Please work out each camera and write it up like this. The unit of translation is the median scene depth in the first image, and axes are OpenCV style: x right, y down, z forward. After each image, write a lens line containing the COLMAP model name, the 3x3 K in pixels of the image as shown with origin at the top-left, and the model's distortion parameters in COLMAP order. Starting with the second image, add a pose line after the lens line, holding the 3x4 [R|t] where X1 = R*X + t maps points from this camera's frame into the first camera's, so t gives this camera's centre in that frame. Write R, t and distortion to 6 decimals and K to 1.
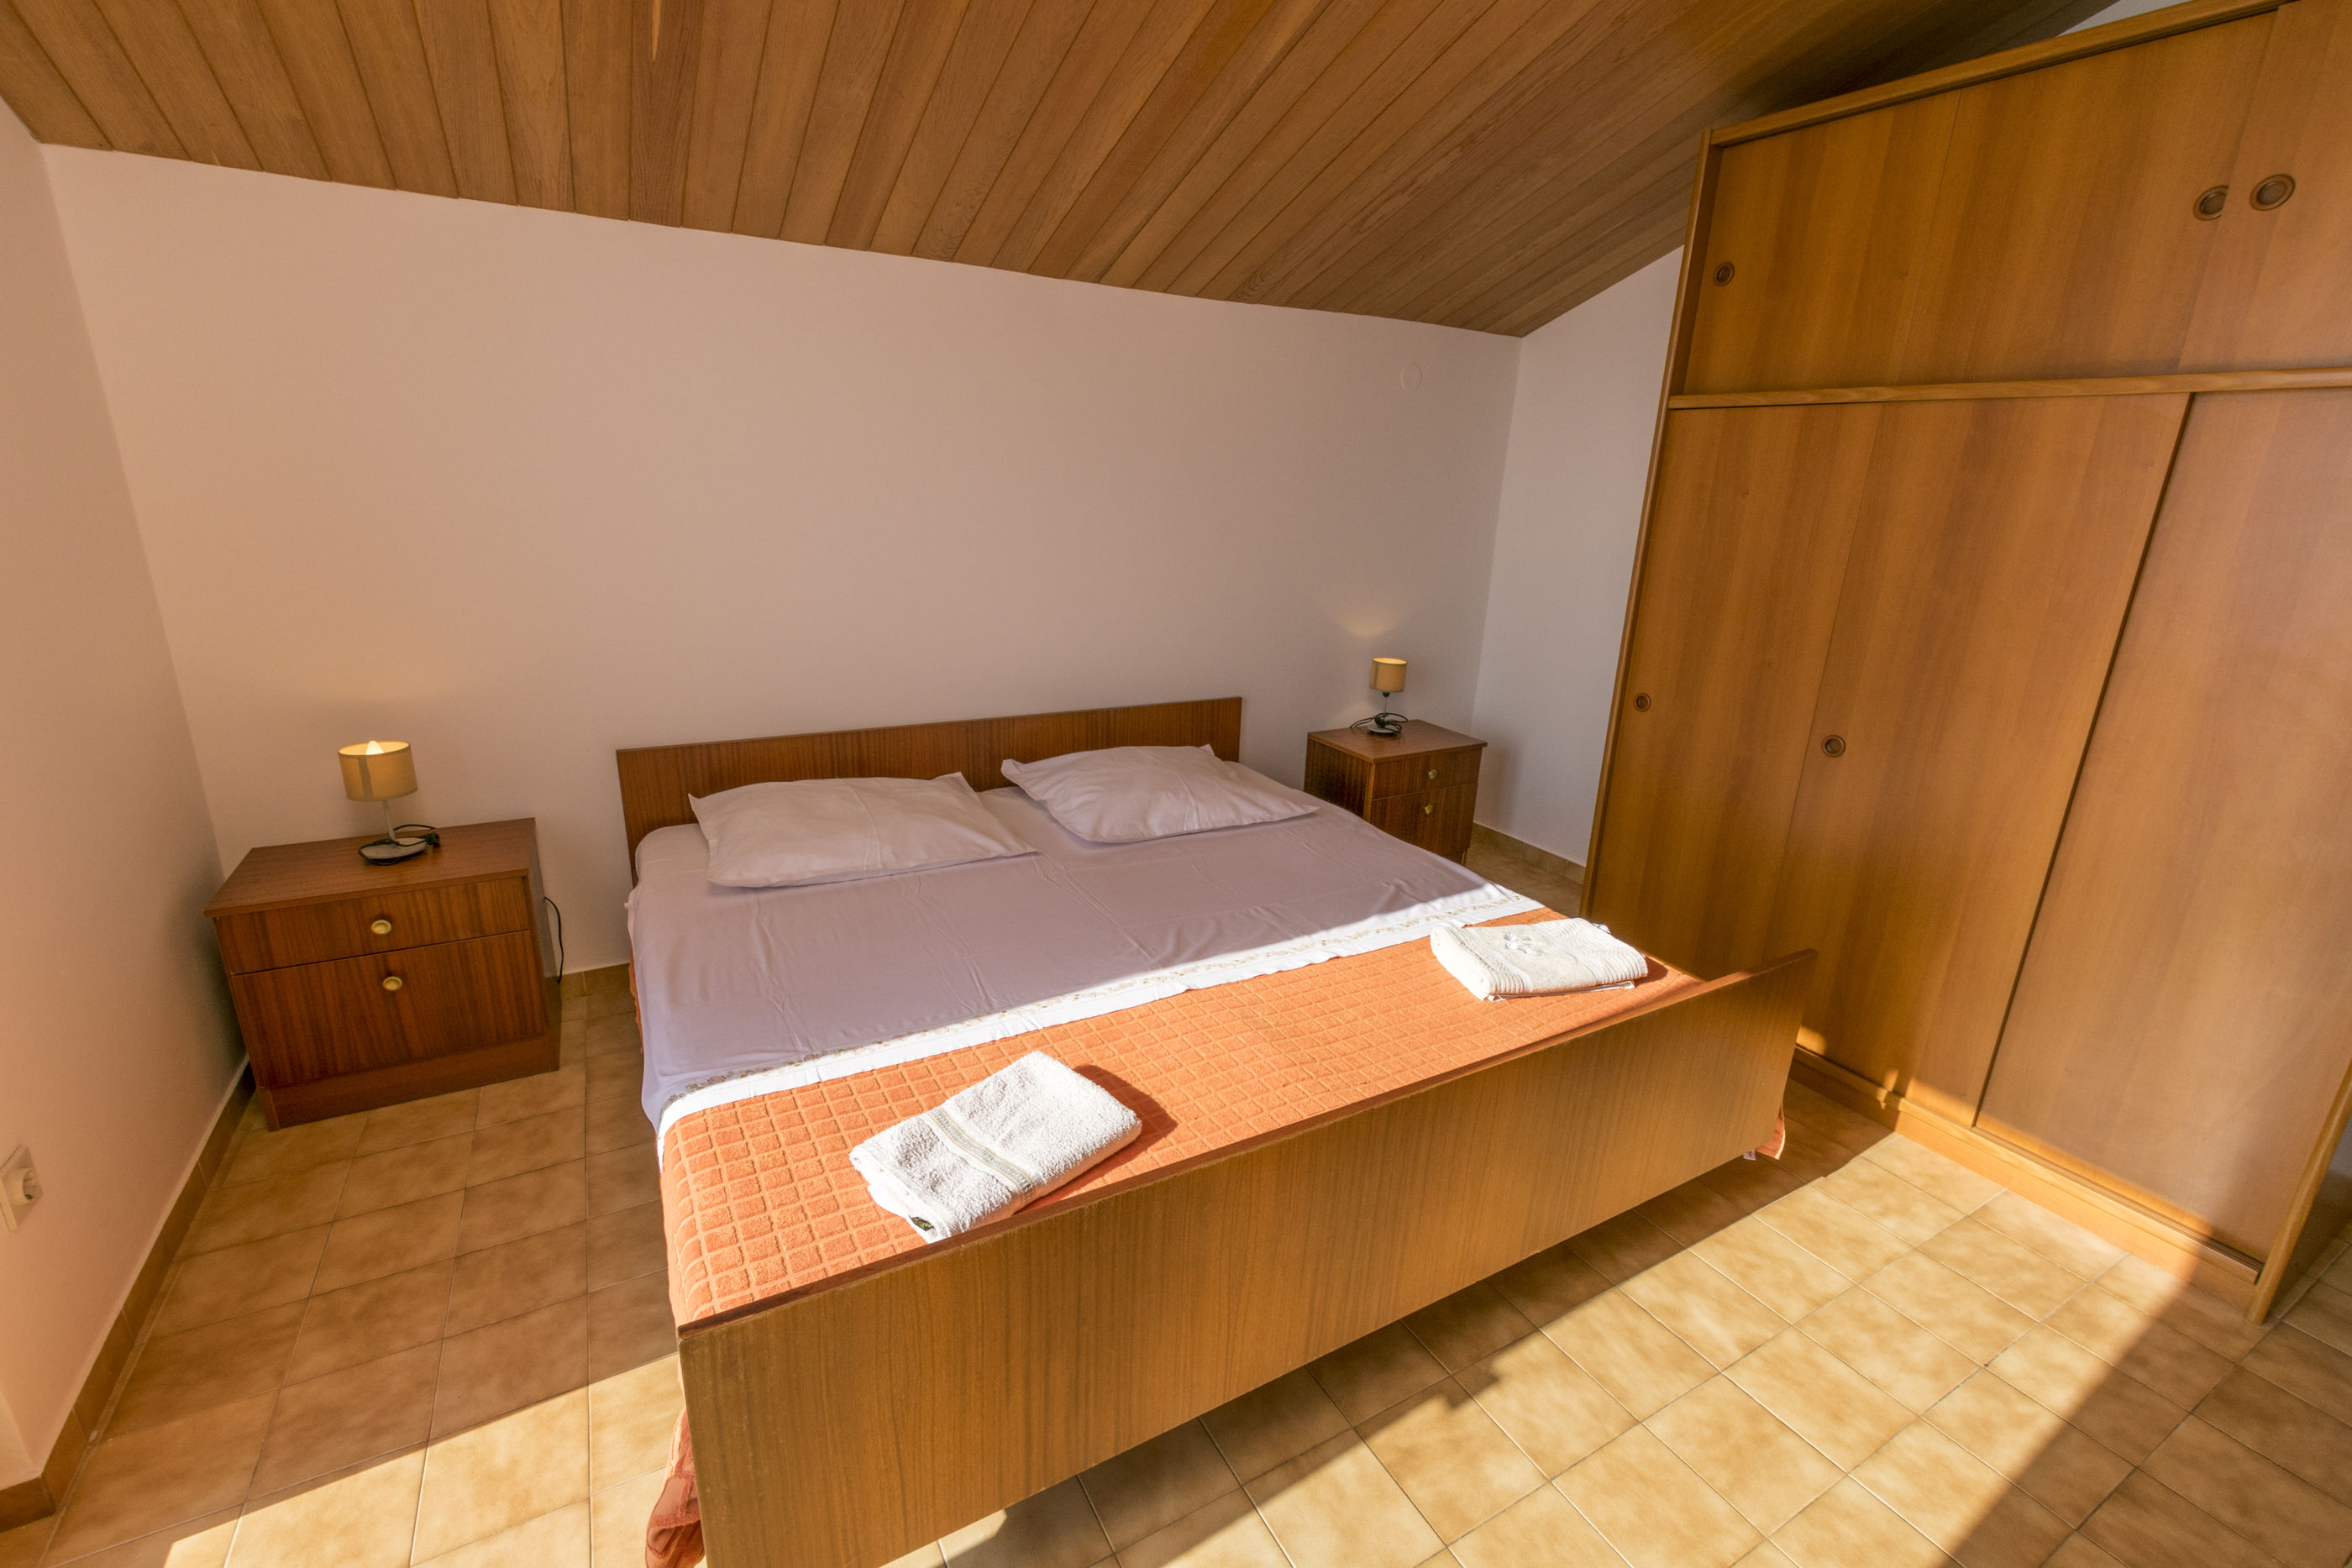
lens RADIAL K [[1037.3, 0, 1182.8], [0, 1037.3, 785.4], [0, 0, 1]] dist [-0.002297, -0.001069]
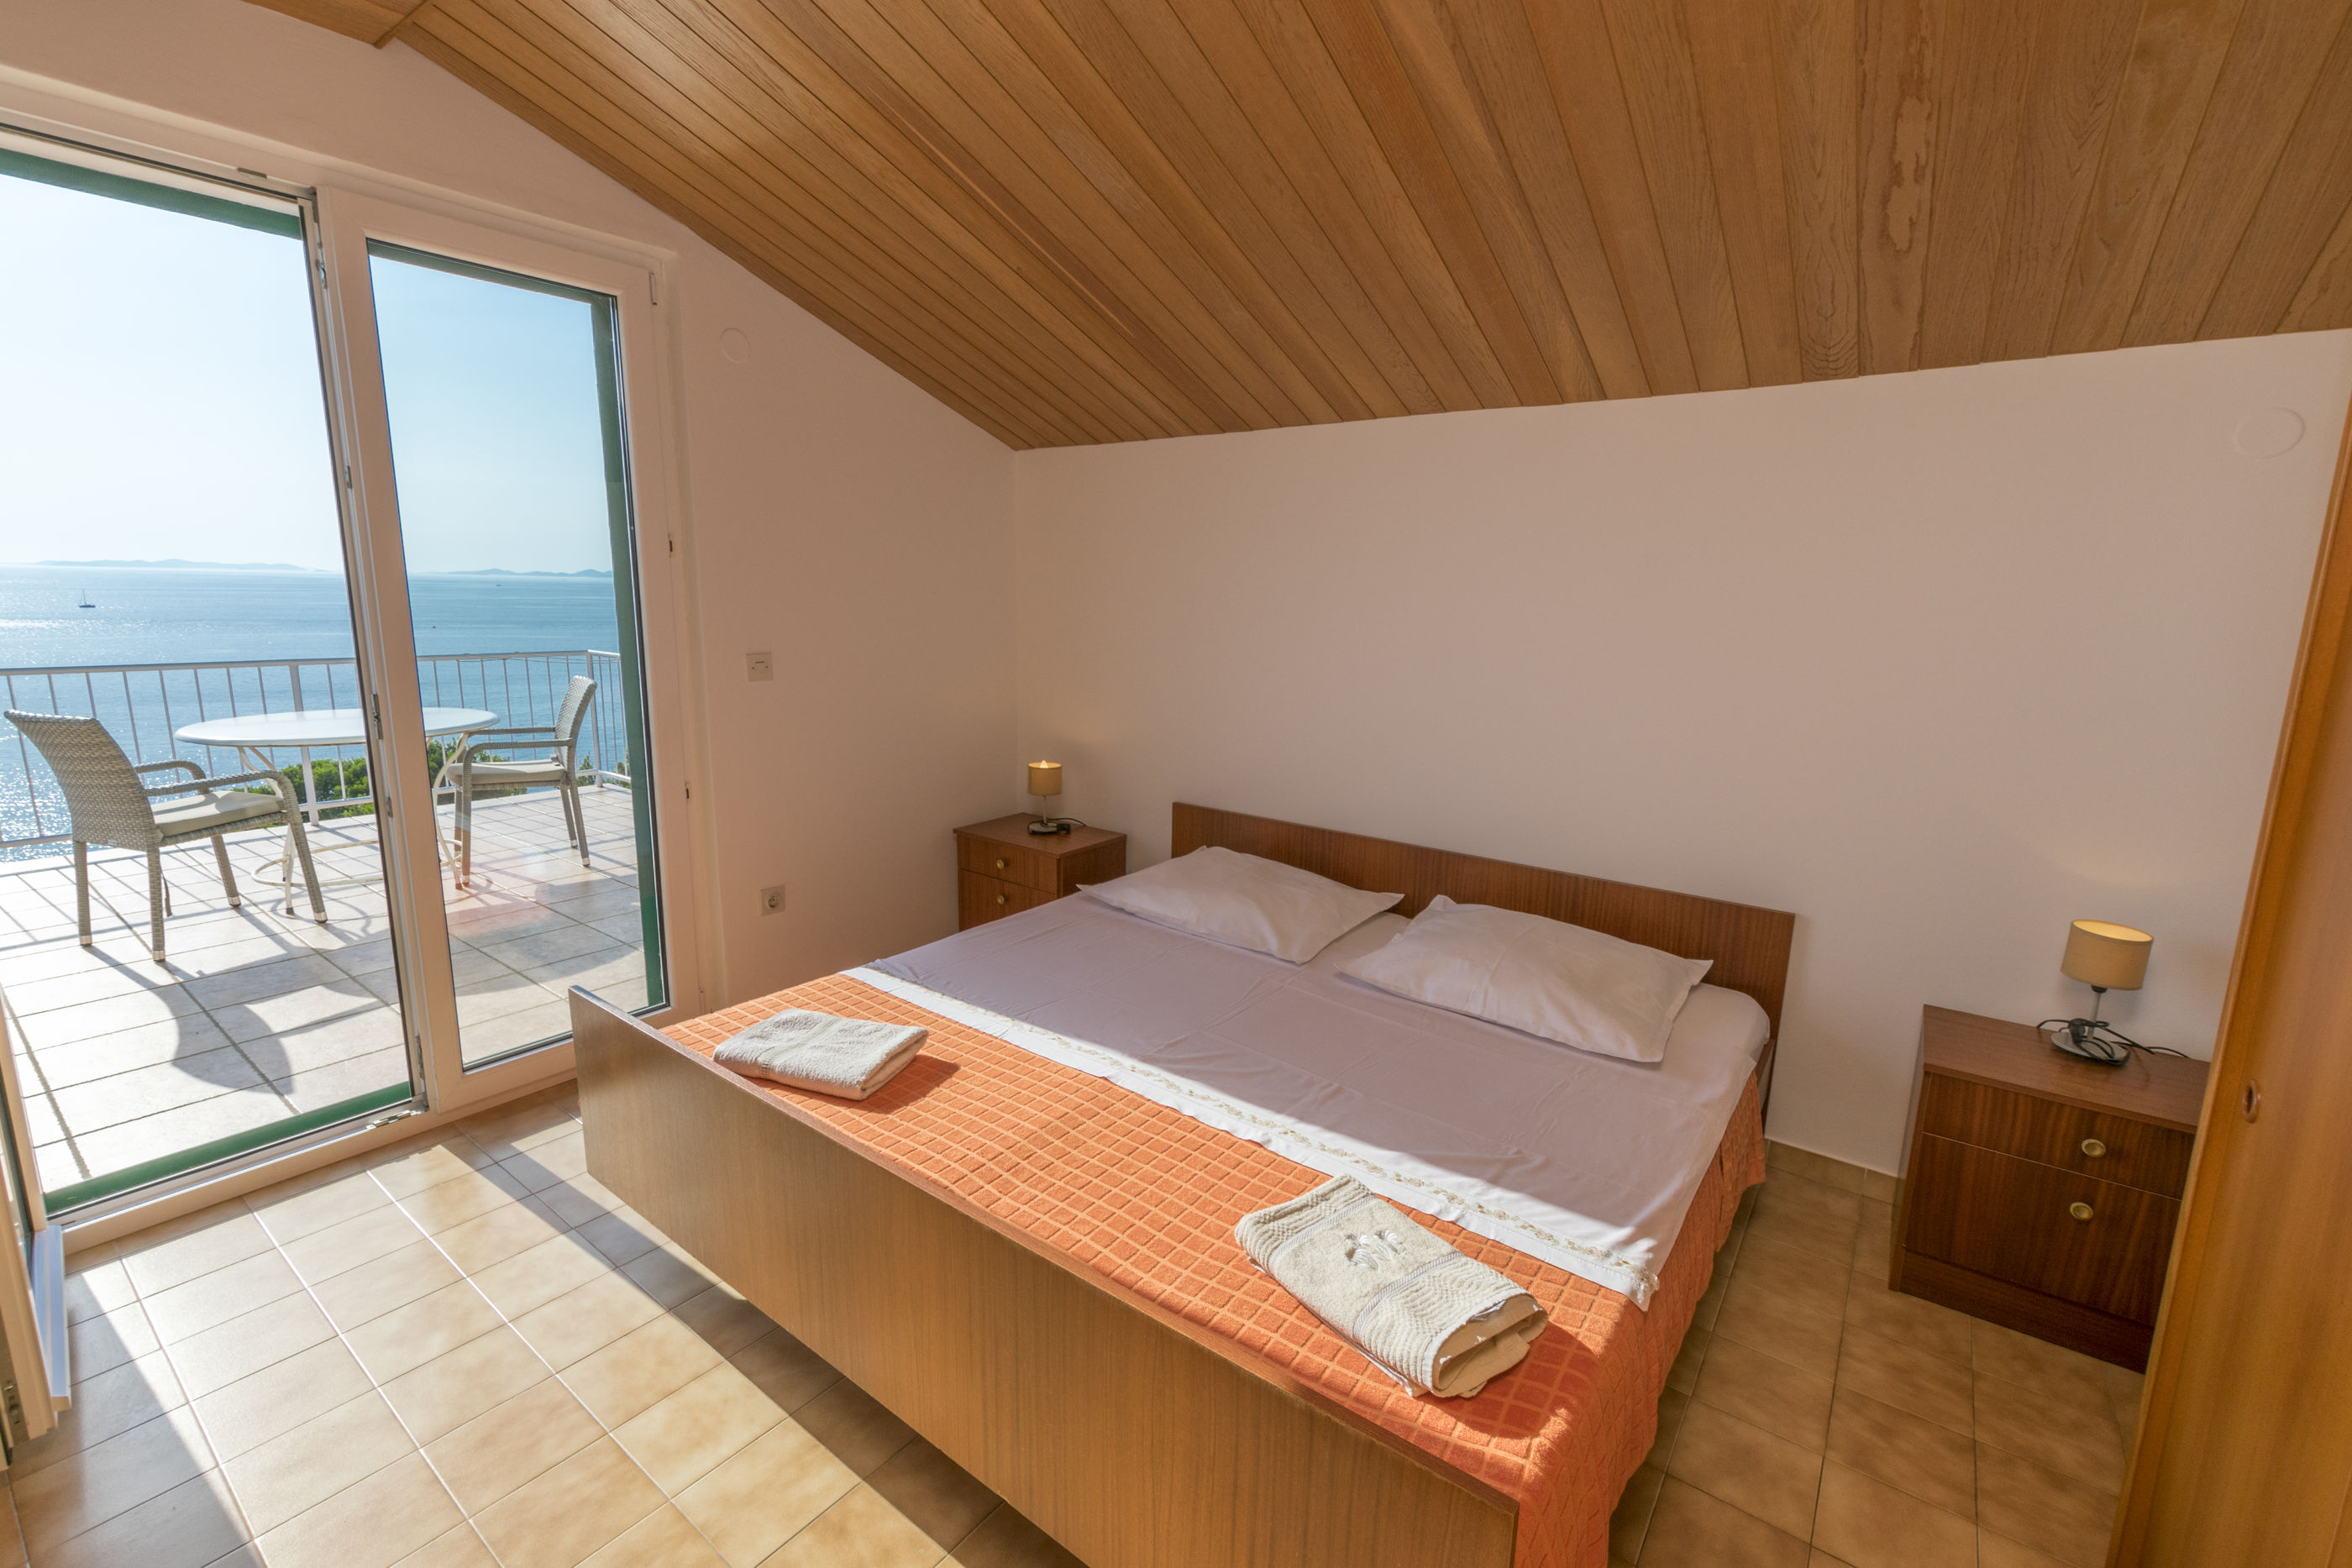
lens RADIAL K [[1027.0, 0, 1174.8], [0, 1027.0, 775.9], [0, 0, 1]] dist [0.026794, 0.000180]
pose [[0.391947, 0.139628, -0.909330, 0.782136], [-0.277050, 0.960446, 0.028060, -0.118840], [0.877280, 0.240932, 0.415128, 0.471885]]
